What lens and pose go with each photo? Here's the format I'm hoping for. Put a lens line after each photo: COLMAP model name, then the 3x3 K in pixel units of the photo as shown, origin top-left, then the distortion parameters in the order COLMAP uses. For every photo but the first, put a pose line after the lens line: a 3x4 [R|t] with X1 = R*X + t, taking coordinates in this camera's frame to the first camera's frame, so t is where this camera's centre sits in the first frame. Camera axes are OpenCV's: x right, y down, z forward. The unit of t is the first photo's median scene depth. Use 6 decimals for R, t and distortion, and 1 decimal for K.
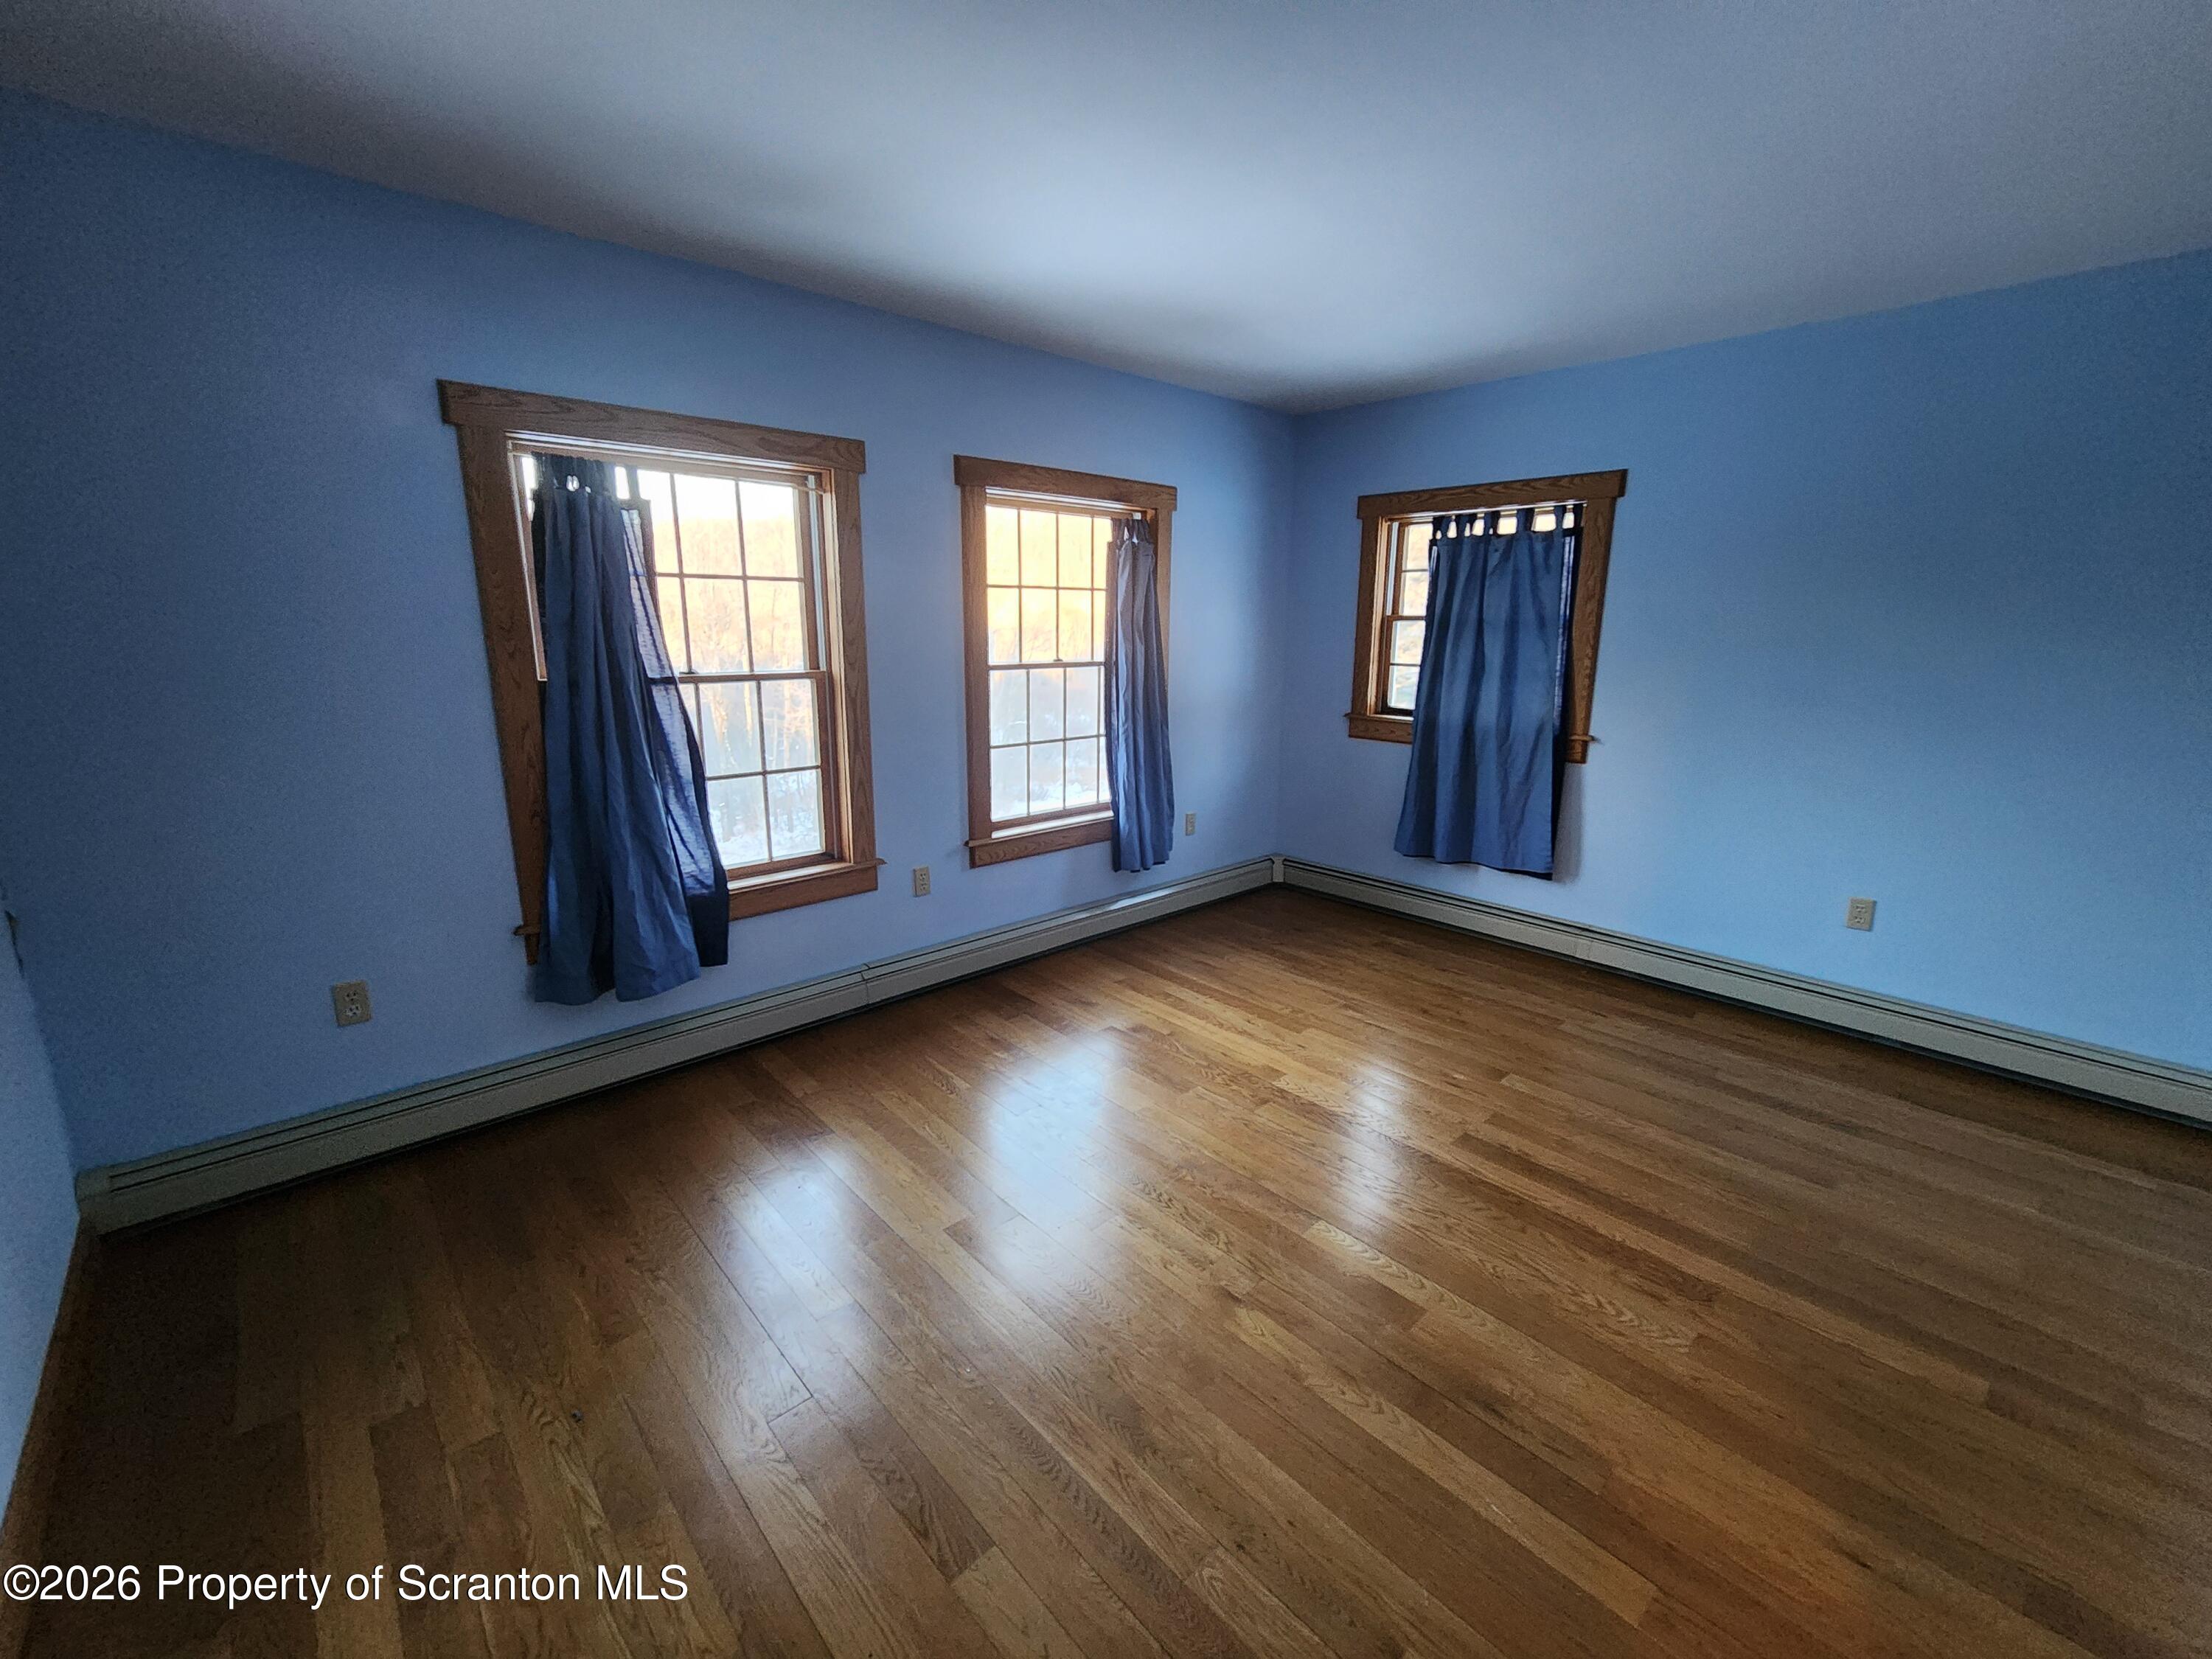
lens RADIAL K [[914.7, 0, 1100.4], [0, 914.7, 819.1], [0, 0, 1]] dist [0.002843, -0.000024]
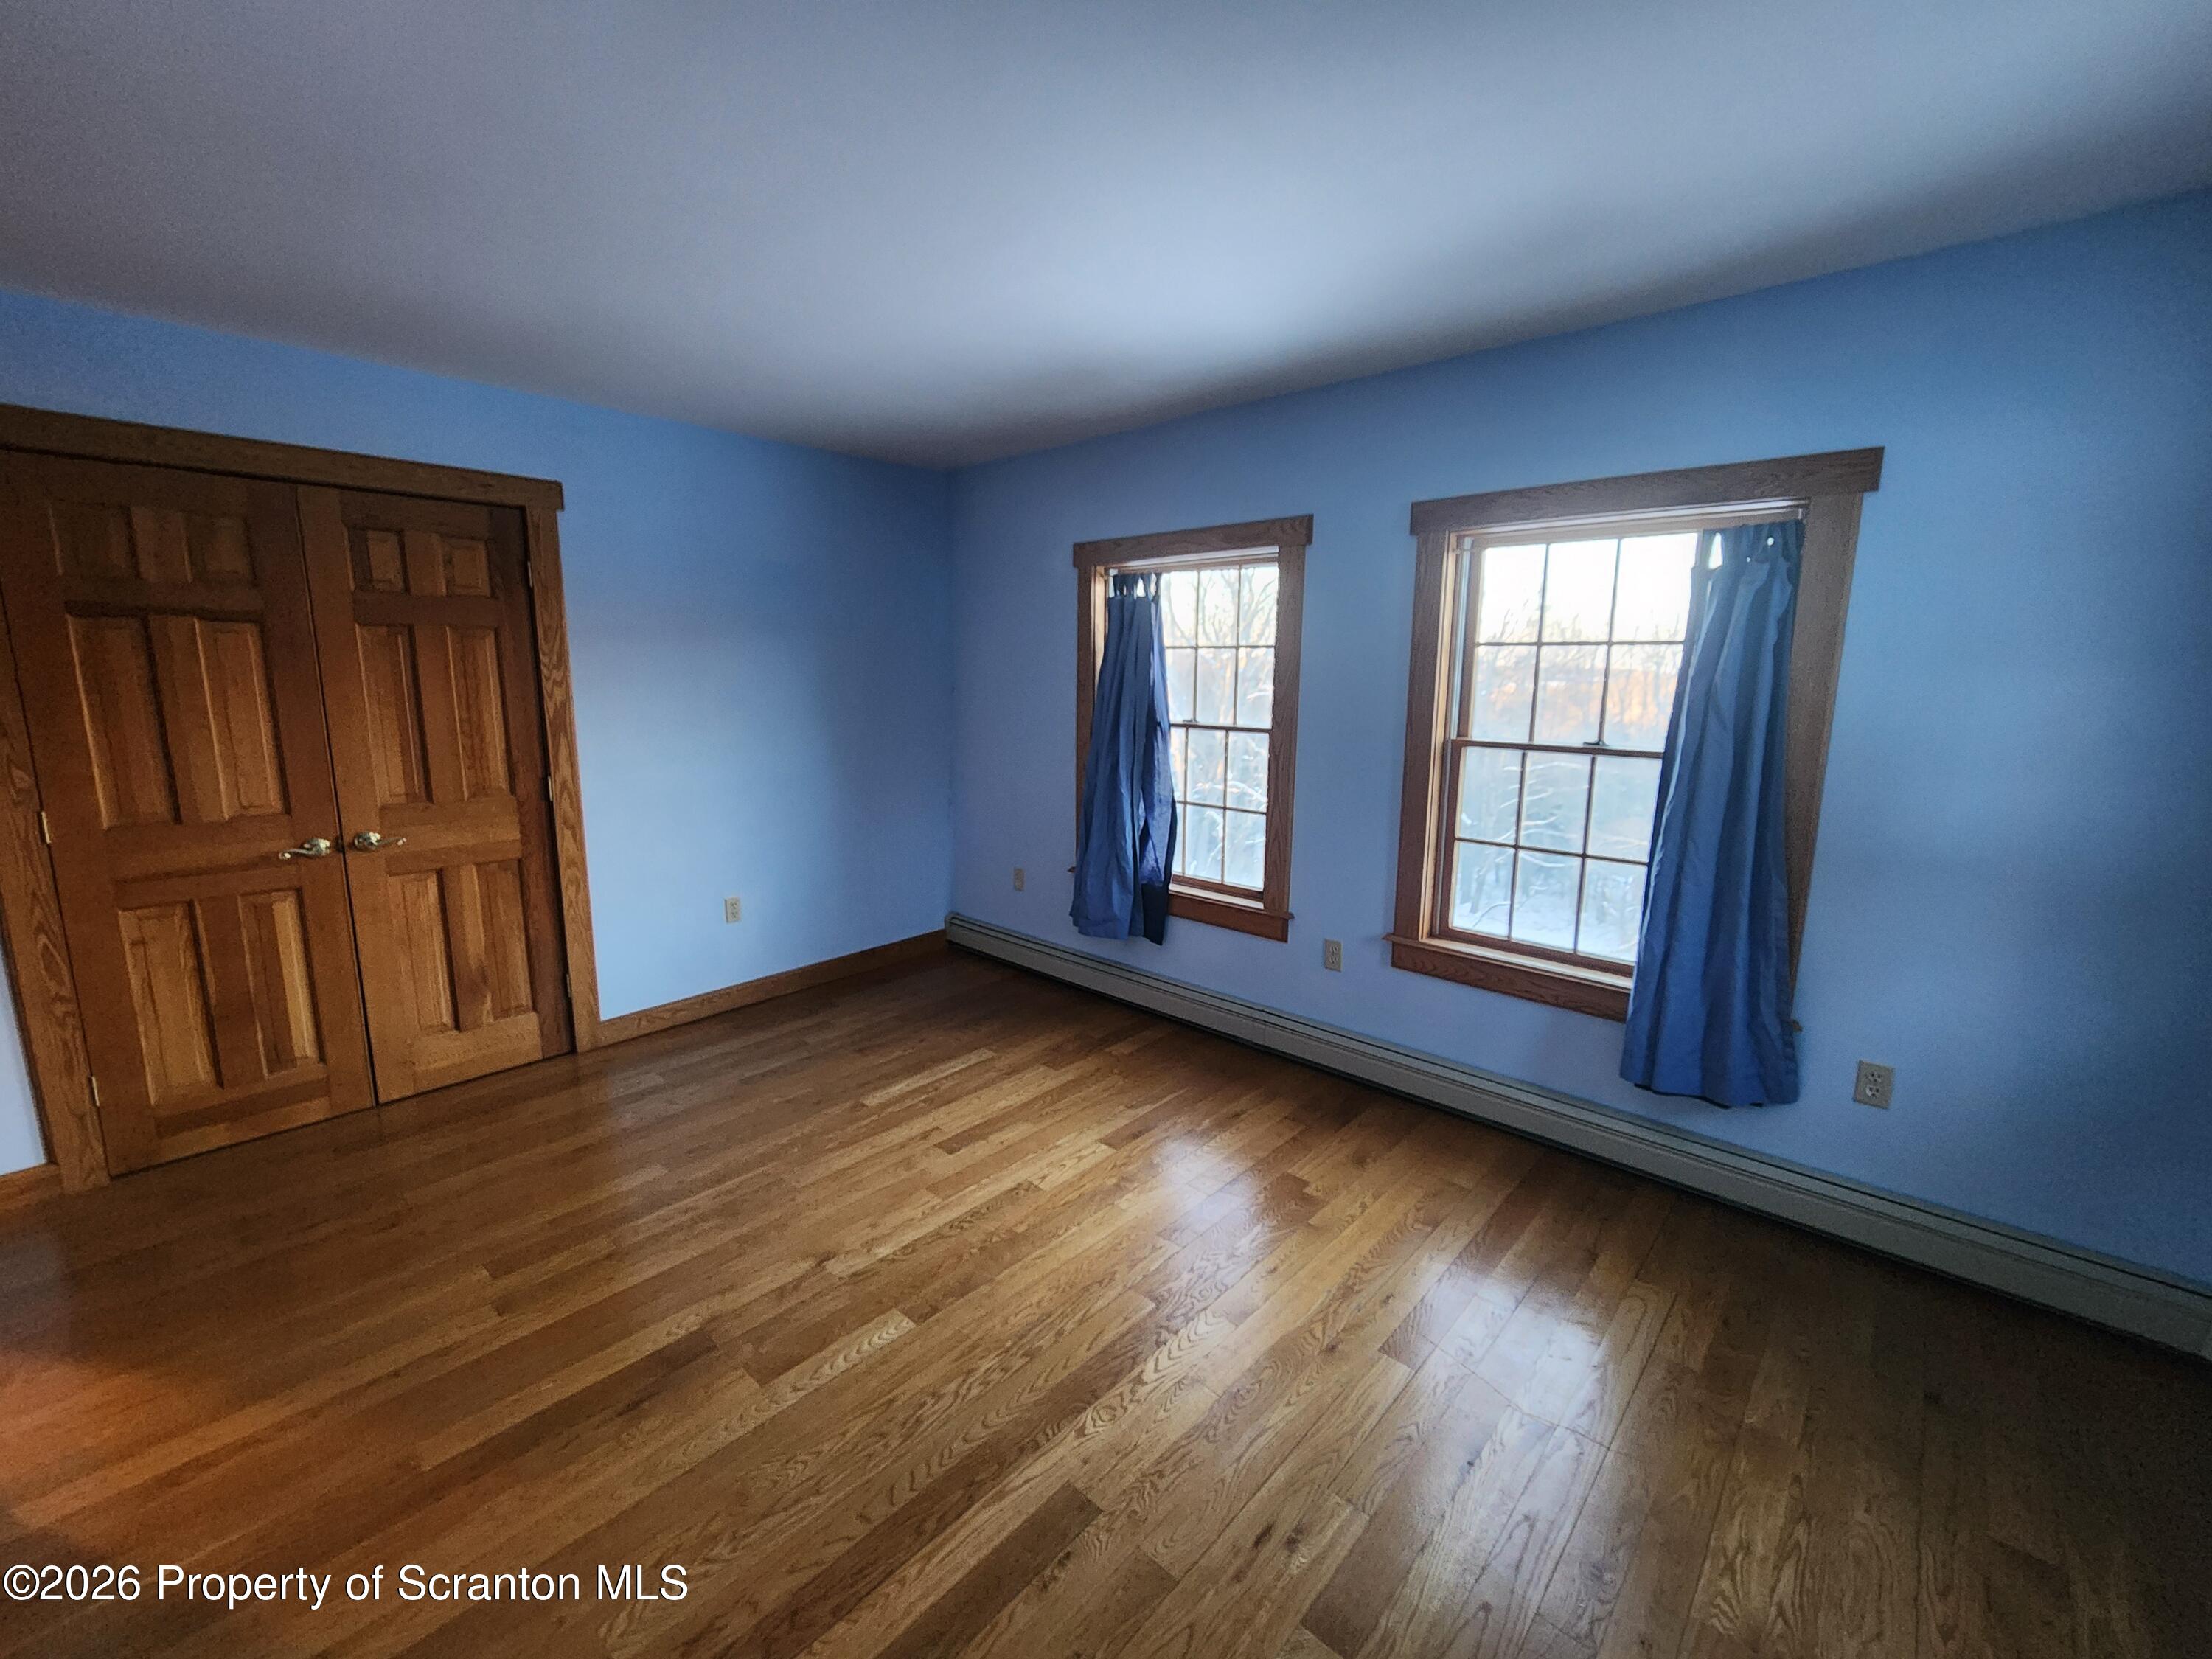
lens RADIAL K [[914.7, 0, 1100.4], [0, 914.7, 819.1], [0, 0, 1]] dist [0.002843, -0.000024]
pose [[0.084342, 0.151461, -0.984858, 0.747131], [-0.229152, 0.964837, 0.128758, -0.144159], [0.969730, 0.214822, 0.116084, 0.665352]]
